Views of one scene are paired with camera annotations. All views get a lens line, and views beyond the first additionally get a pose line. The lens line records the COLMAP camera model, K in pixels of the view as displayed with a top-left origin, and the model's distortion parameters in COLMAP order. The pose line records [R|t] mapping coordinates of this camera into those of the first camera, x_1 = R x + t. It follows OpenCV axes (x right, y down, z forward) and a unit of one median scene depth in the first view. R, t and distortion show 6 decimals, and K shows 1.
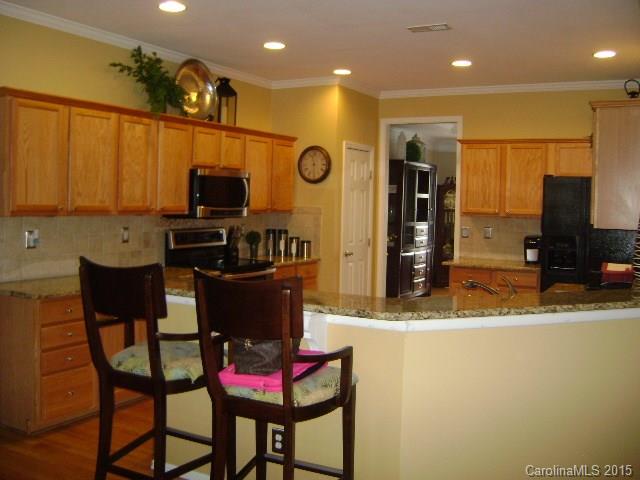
lens RADIAL K [[660.2, 0, 319.3], [0, 660.2, 239.6], [0, 0, 1]] dist [-0.128632, 0.000000]
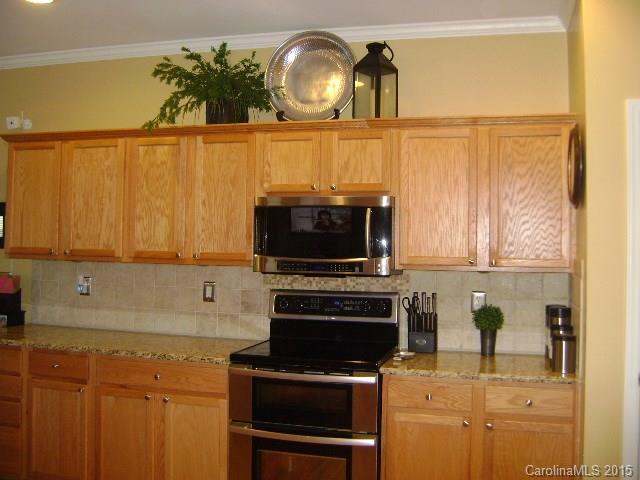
lens RADIAL K [[660.2, 0, 319.7], [0, 660.2, 238.4], [0, 0, 1]] dist [-0.128632, 0.000000]
pose [[0.236633, -0.033734, -0.971013, 0.516611], [-0.072223, 0.996021, -0.052203, -0.040435], [0.968911, 0.082483, 0.233255, 1.008658]]
